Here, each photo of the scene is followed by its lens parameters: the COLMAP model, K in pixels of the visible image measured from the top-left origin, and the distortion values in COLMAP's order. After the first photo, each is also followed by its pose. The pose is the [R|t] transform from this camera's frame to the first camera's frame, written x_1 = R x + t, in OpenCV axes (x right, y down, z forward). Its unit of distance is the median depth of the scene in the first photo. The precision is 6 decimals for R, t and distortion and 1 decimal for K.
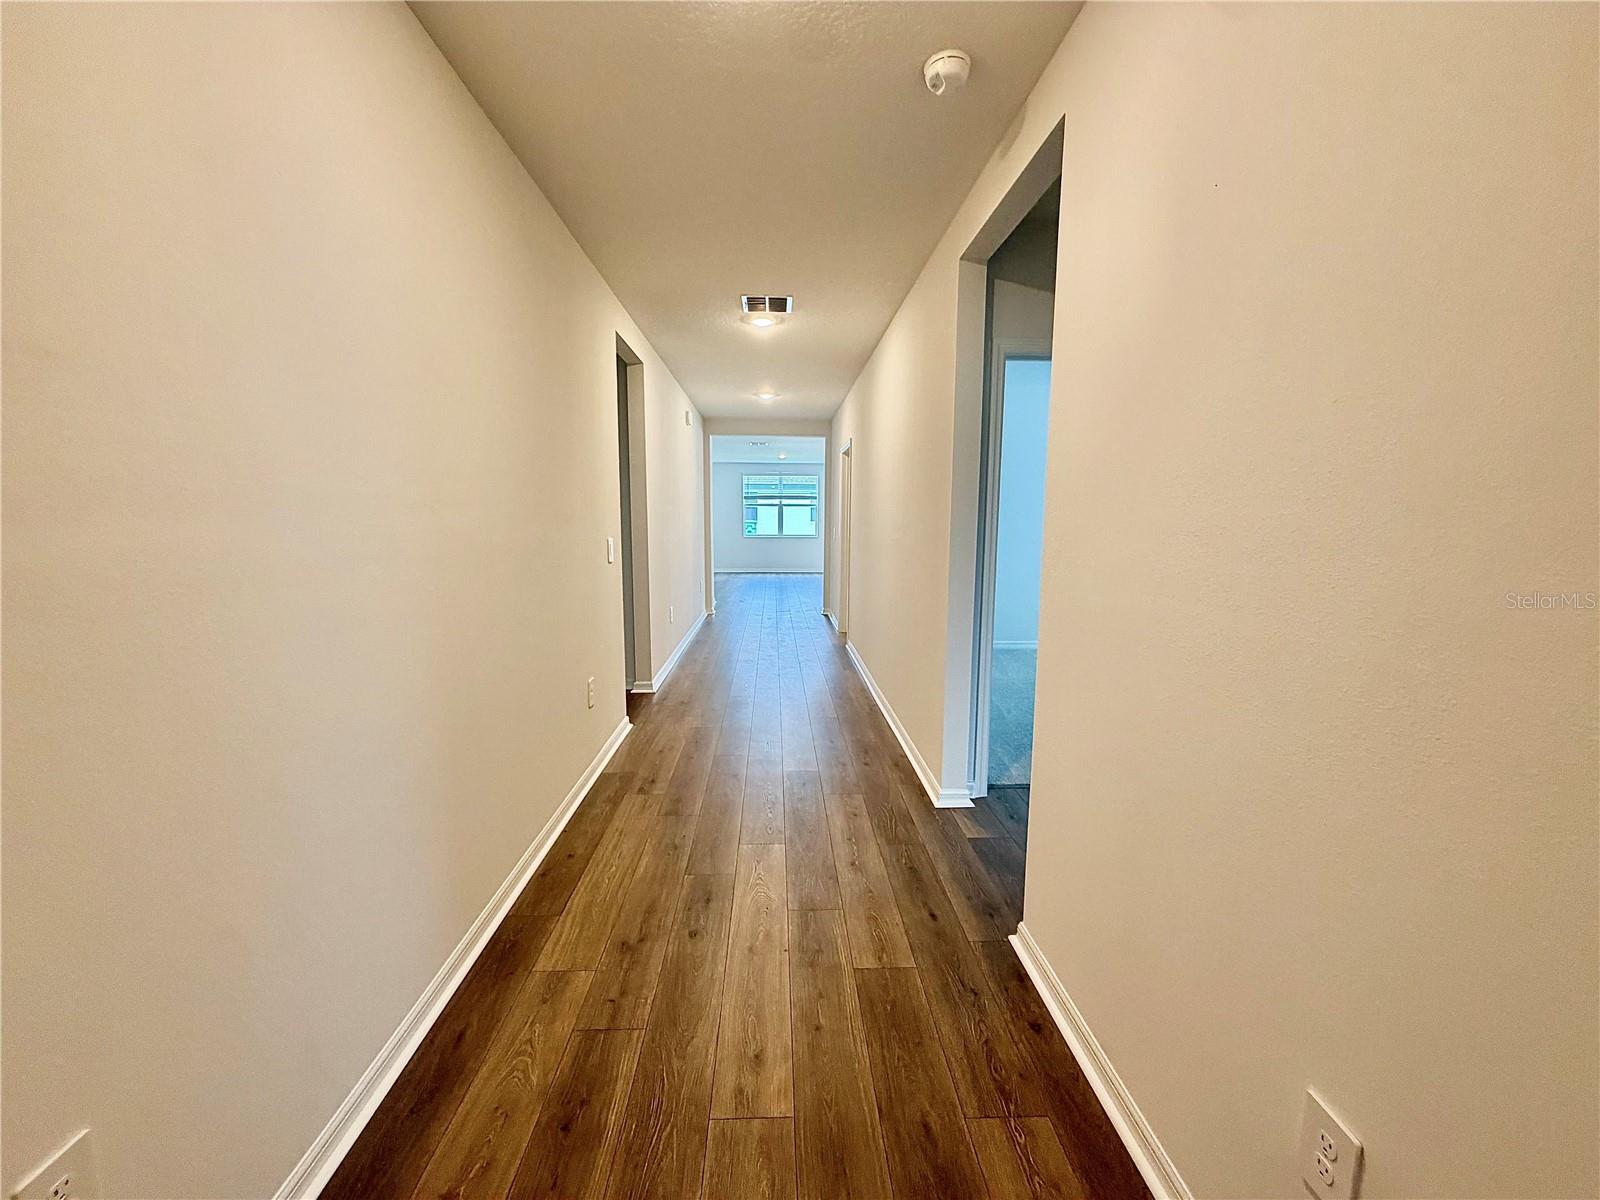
lens RADIAL K [[637.5, 0, 800.4], [0, 637.5, 598.5], [0, 0, 1]] dist [0.001350, 0.000357]
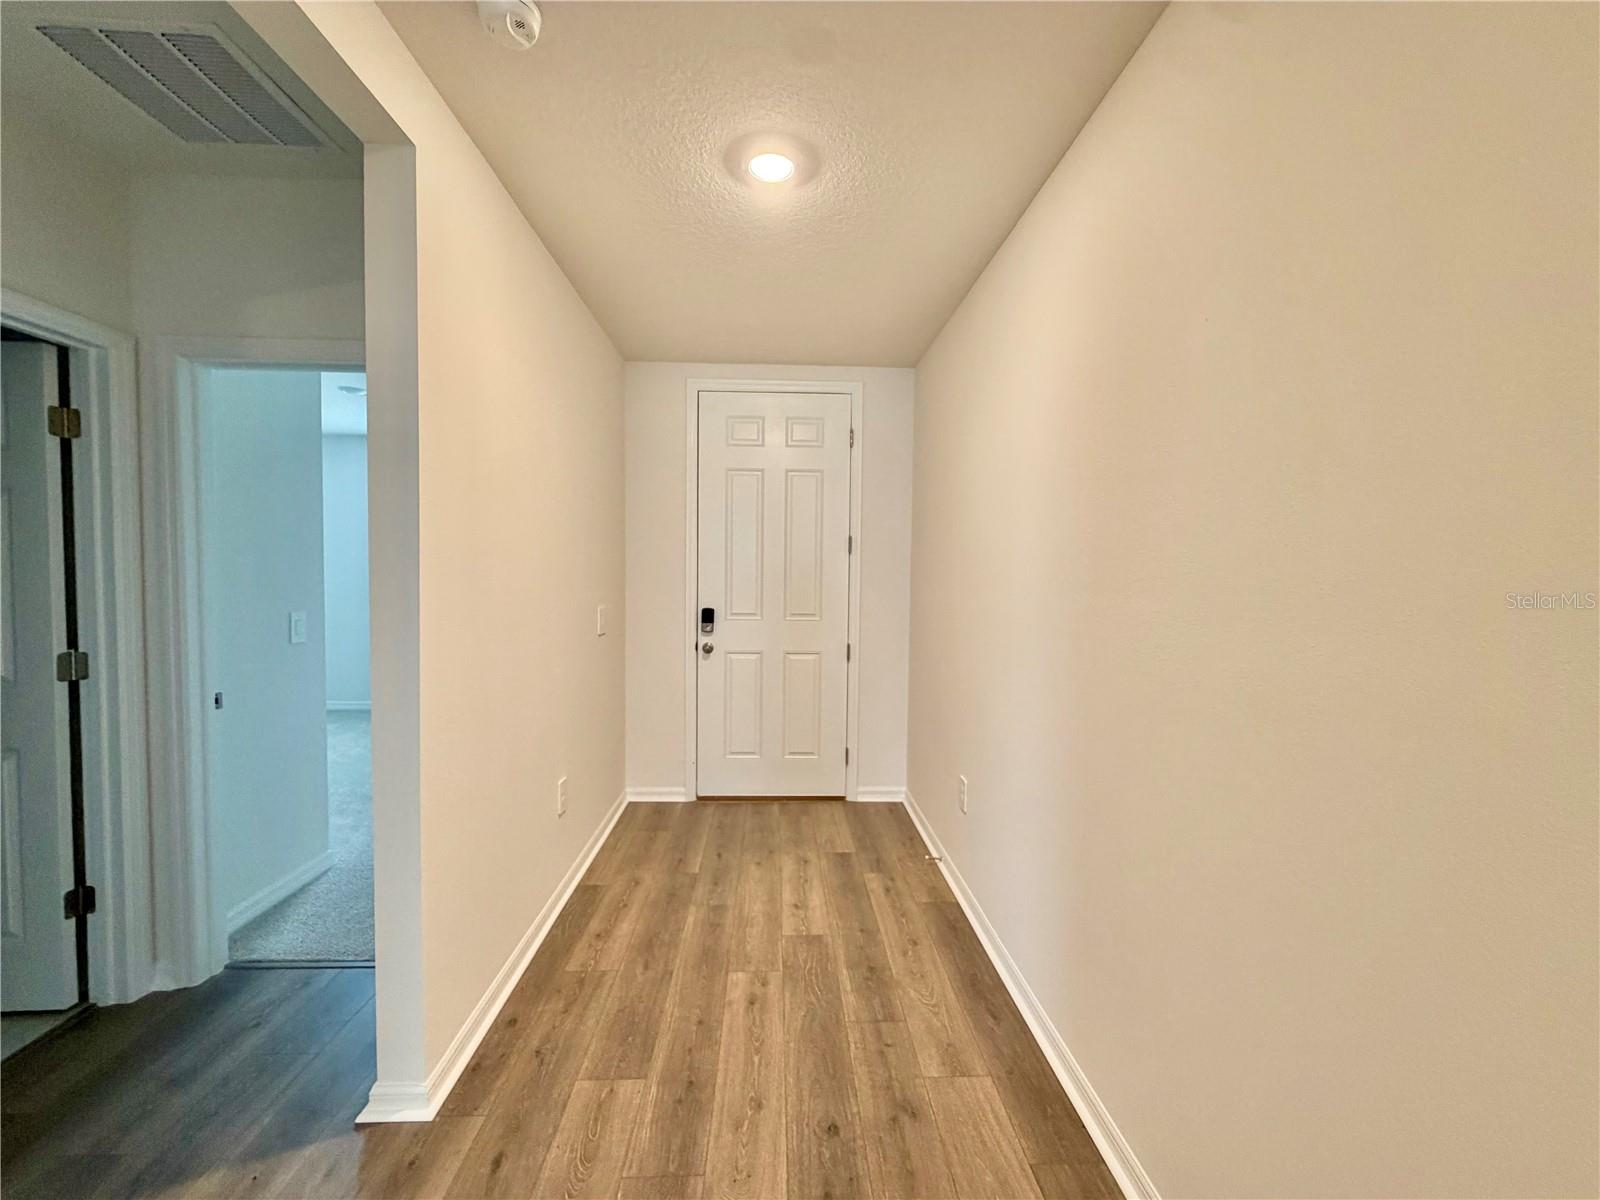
lens RADIAL K [[637.5, 0, 799.4], [0, 637.5, 599.2], [0, 0, 1]] dist [0.001350, 0.000357]
pose [[-0.999894, -0.014565, -0.000836, -0.130351], [-0.014496, 0.985439, 0.169408, -0.269405], [-0.001644, 0.169402, -0.985546, 1.844985]]
